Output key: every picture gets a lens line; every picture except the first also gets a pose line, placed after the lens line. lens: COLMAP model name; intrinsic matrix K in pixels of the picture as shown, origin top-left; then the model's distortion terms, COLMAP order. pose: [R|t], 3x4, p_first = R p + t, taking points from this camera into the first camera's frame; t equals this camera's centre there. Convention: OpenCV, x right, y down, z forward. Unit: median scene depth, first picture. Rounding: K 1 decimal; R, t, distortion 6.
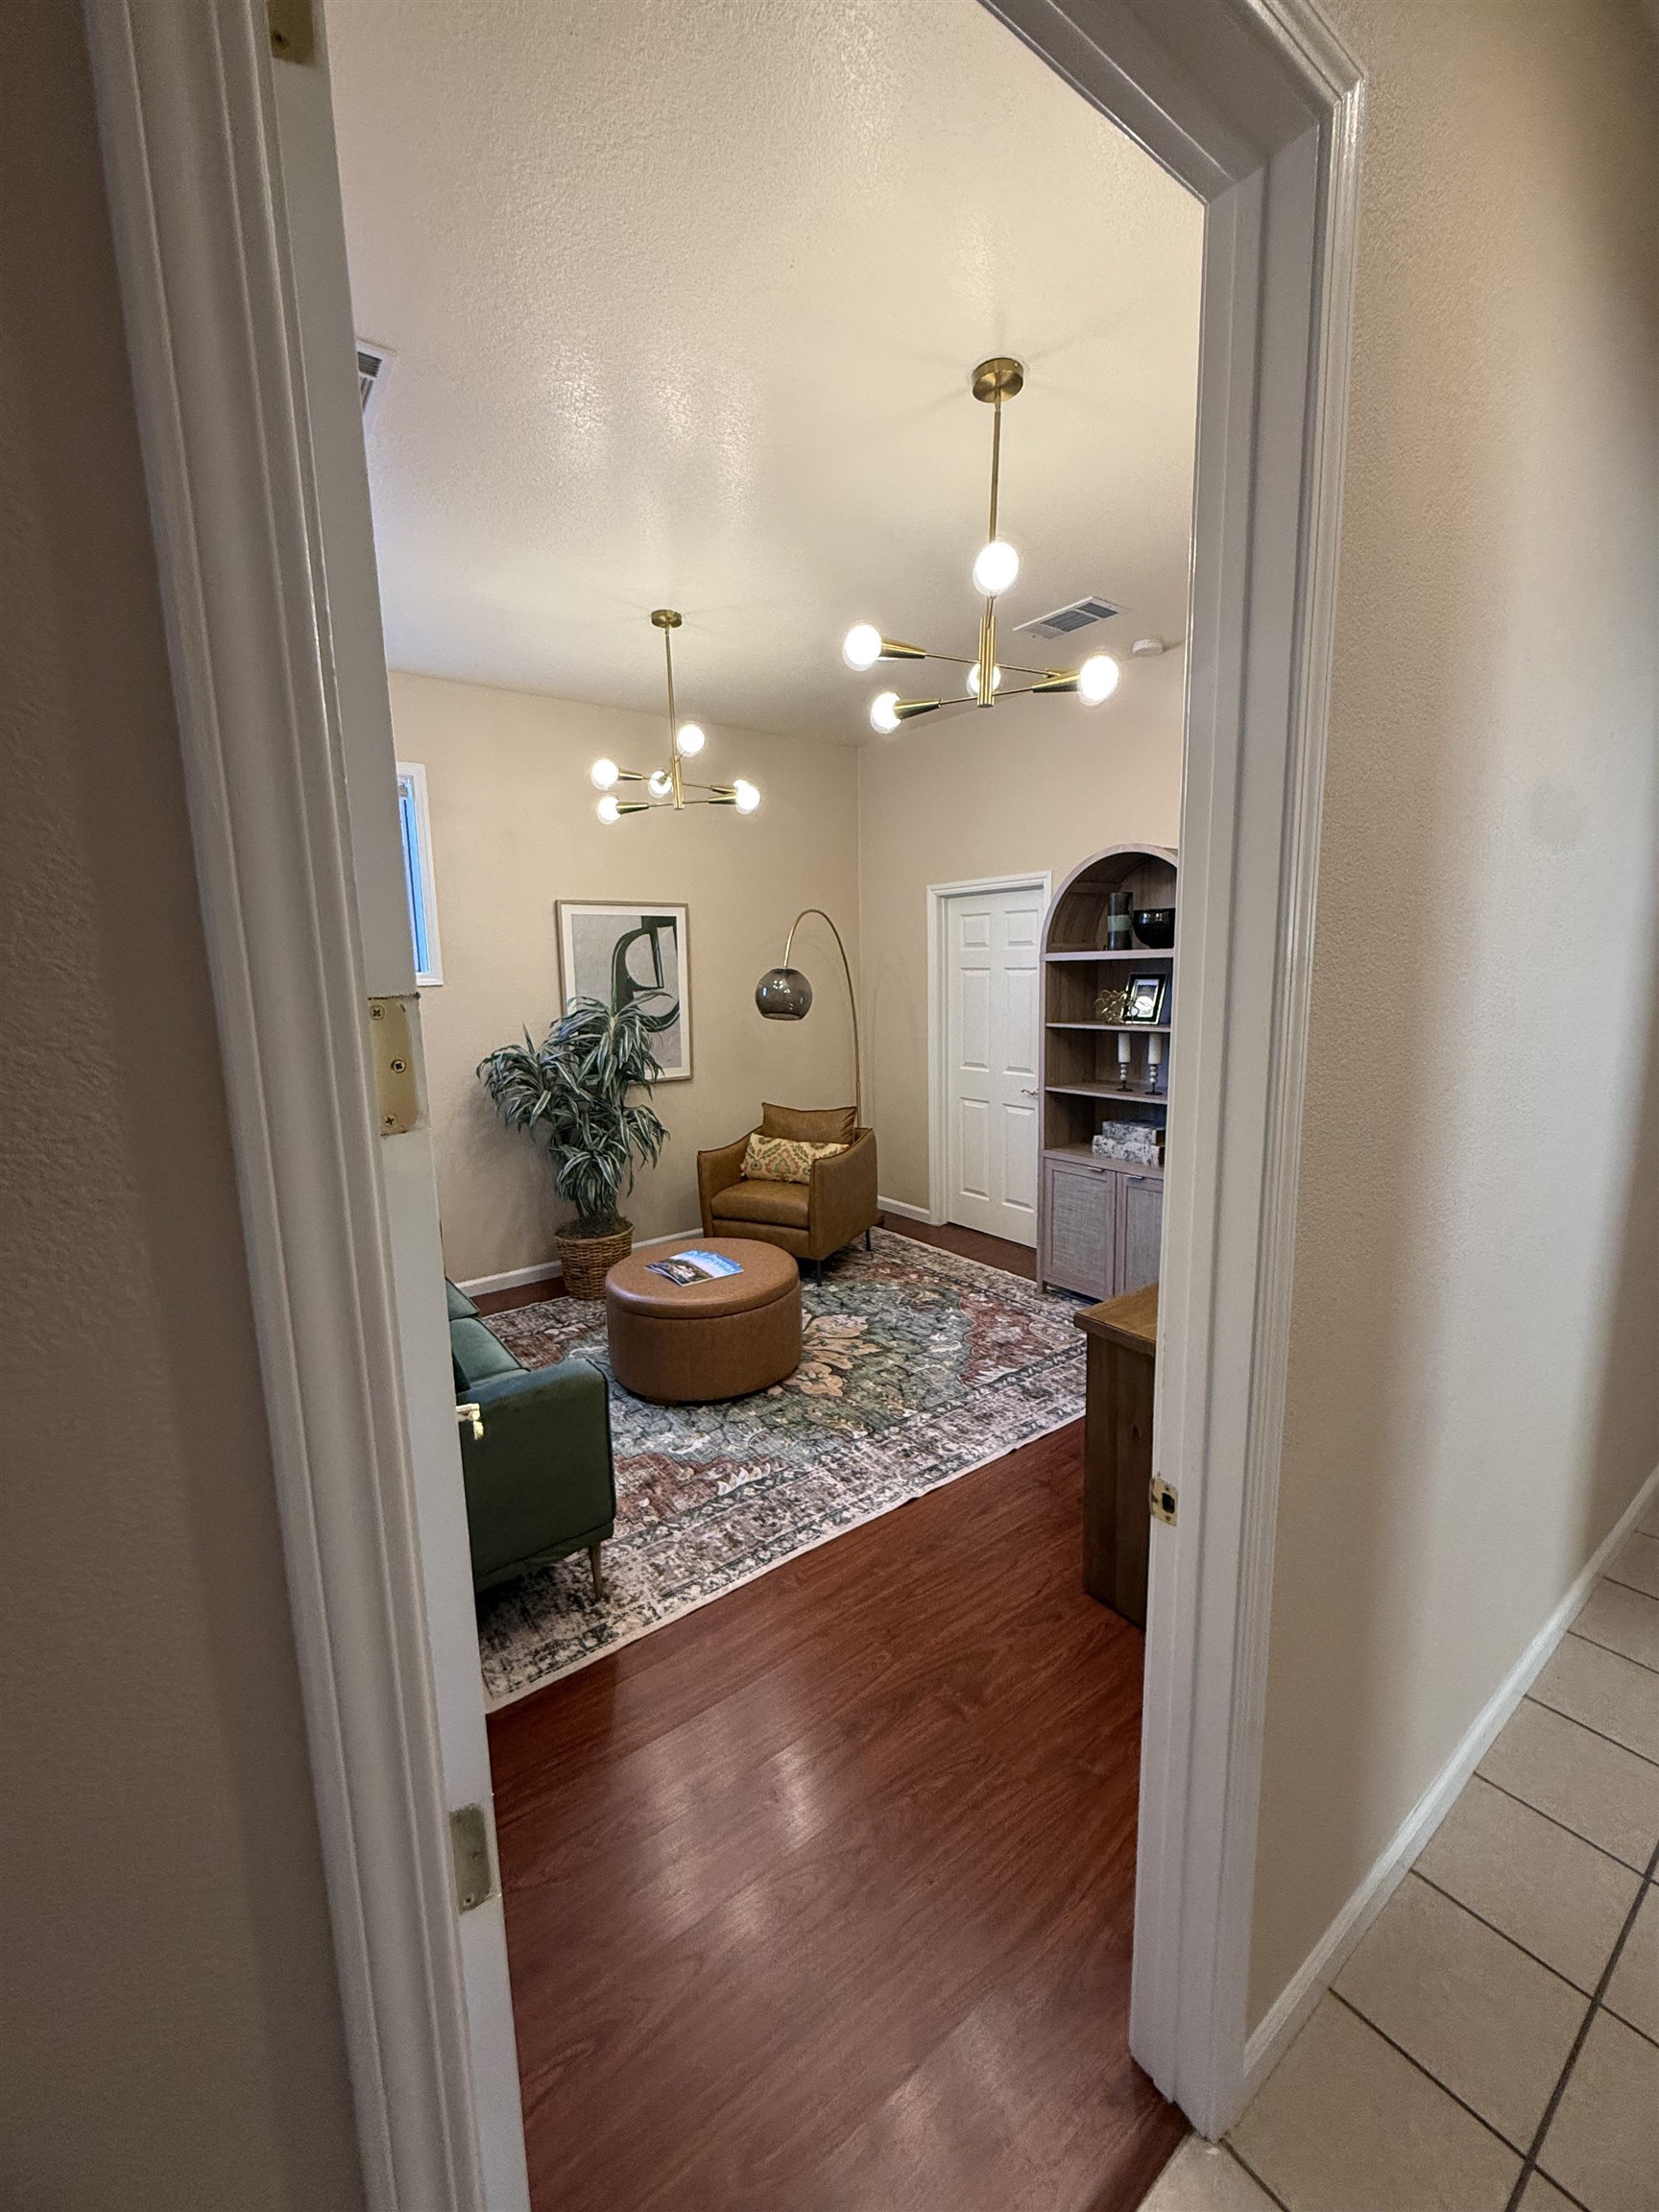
lens RADIAL K [[884.7, 0, 812.9], [0, 884.7, 1102.3], [0, 0, 1]] dist [0.024188, 0.000011]
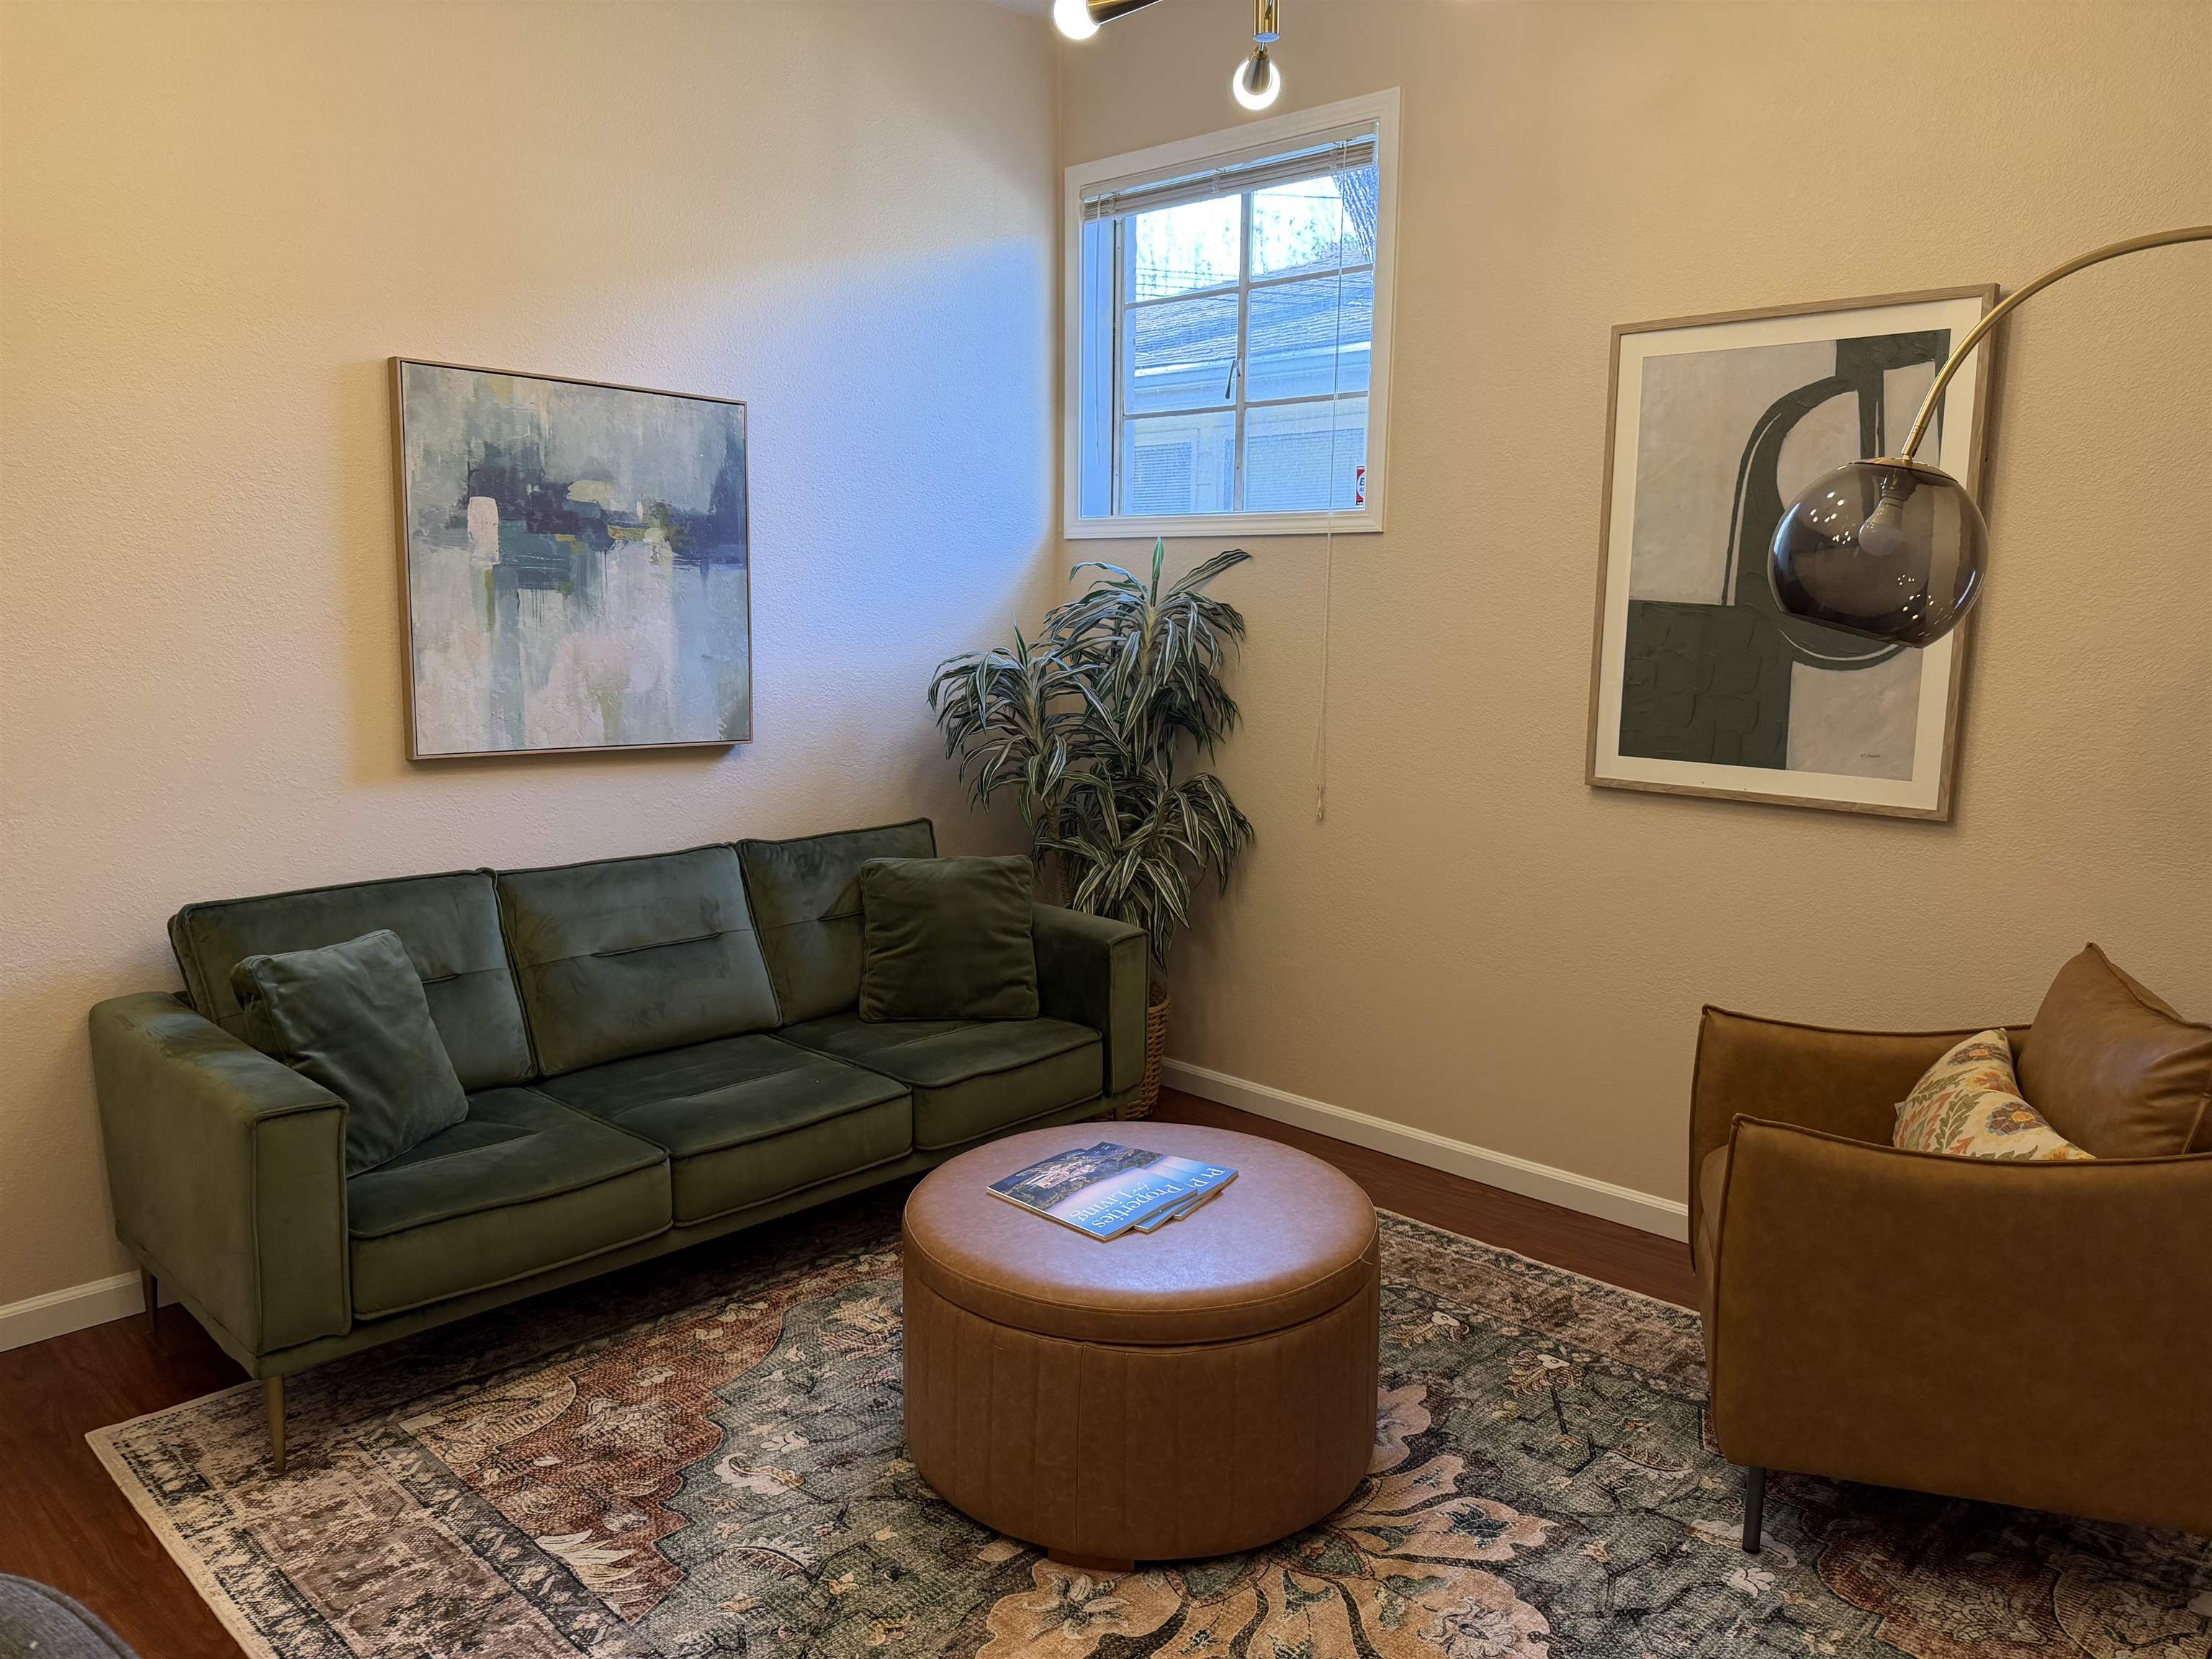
lens RADIAL K [[1561.4, 0, 1098.3], [0, 1561.4, 827.0], [0, 0, 1]] dist [0.090411, -0.105316]
pose [[0.177751, 0.173364, -0.968684, 0.537662], [-0.161885, 0.976101, 0.144985, -0.083547], [0.970669, 0.131044, 0.201568, 0.800604]]
